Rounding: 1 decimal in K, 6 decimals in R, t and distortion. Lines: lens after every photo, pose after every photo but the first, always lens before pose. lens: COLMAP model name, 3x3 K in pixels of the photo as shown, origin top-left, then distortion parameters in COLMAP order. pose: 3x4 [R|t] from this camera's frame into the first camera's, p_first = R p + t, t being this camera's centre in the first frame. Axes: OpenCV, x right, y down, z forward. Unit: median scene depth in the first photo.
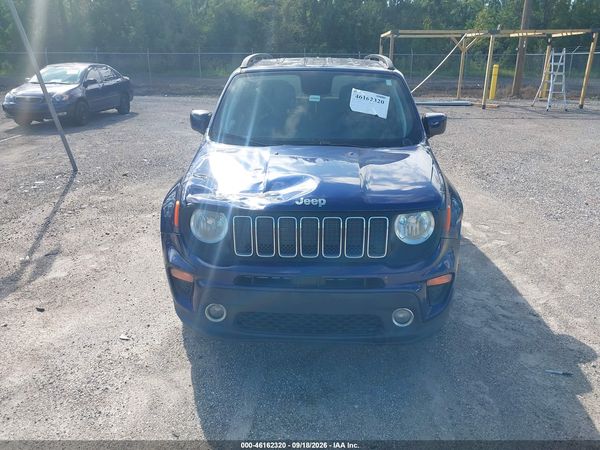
lens RADIAL K [[466.7, 0, 300.0], [0, 466.7, 225.0], [0, 0, 1]] dist [0.003005, -0.005342]
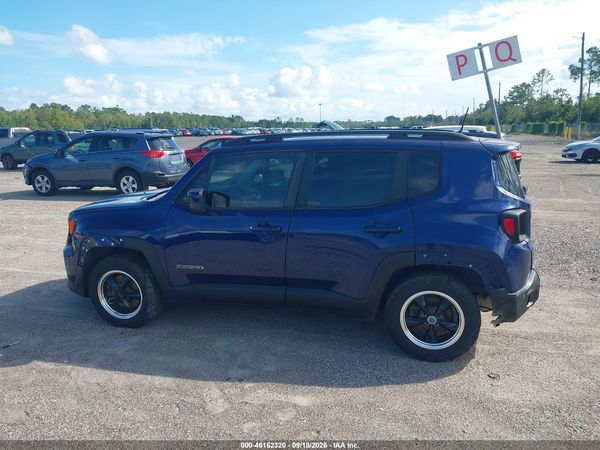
lens RADIAL K [[466.7, 0, 300.0], [0, 466.7, 225.0], [0, 0, 1]] dist [0.003005, -0.005342]
pose [[-0.208817, 0.196893, -0.957929, 1.326624], [-0.317301, 0.912892, 0.256804, -0.541129], [0.925049, 0.357577, -0.128153, 1.480678]]
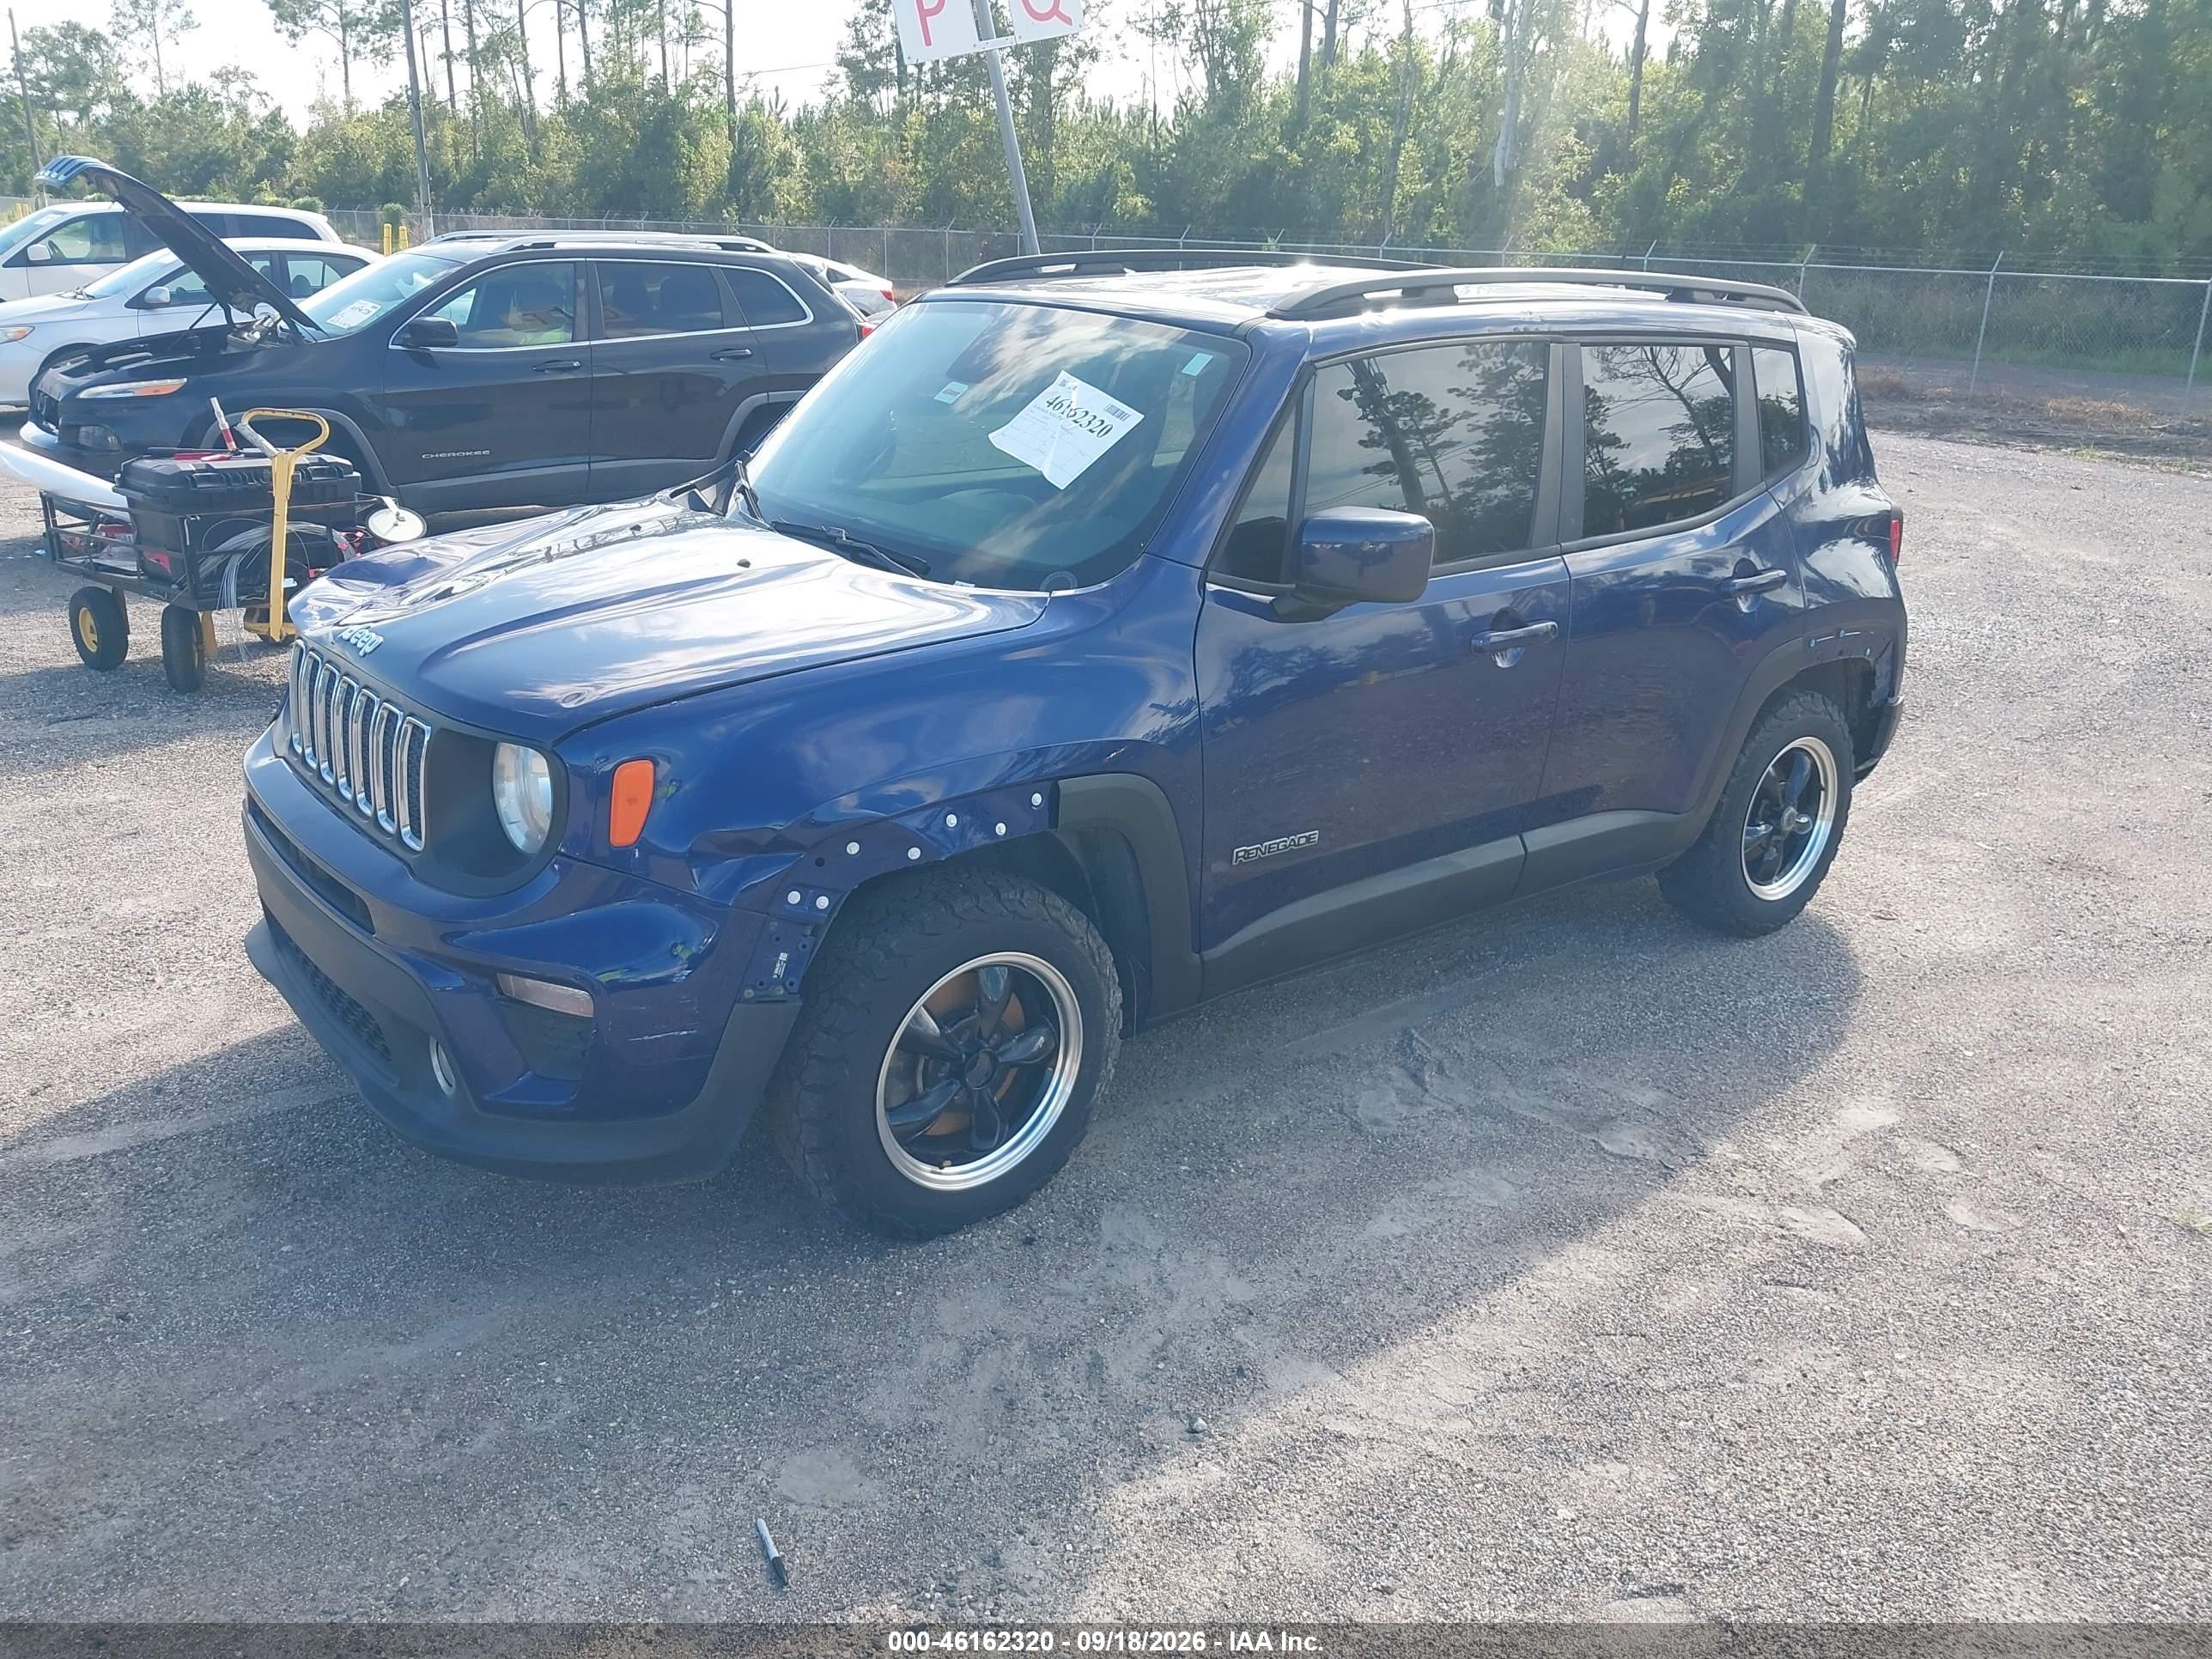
lens RADIAL K [[1720.6, 0, 1106.0], [0, 1720.6, 829.5], [0, 0, 1]] dist [0.003005, -0.005342]
pose [[0.664082, 0.262691, -0.699992, 0.932055], [-0.289671, 0.953519, 0.083023, -0.127317], [0.689265, 0.147633, 0.709309, 0.336459]]
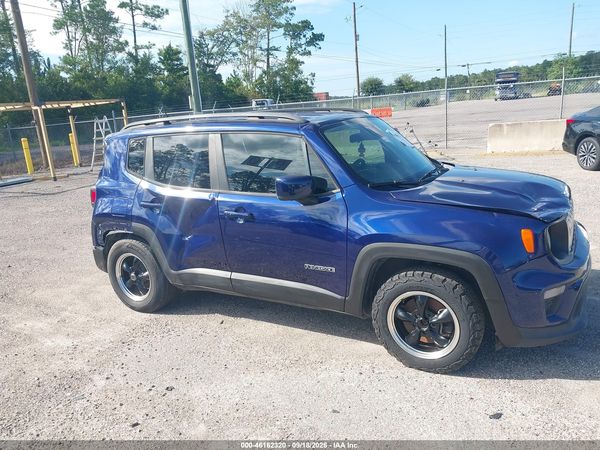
lens RADIAL K [[466.7, 0, 300.0], [0, 466.7, 225.0], [0, 0, 1]] dist [0.003005, -0.005342]
pose [[0.462809, -0.250068, 0.850455, -1.027485], [0.371654, 0.925732, 0.069951, -0.236928], [-0.804786, 0.283701, 0.521376, 0.651667]]
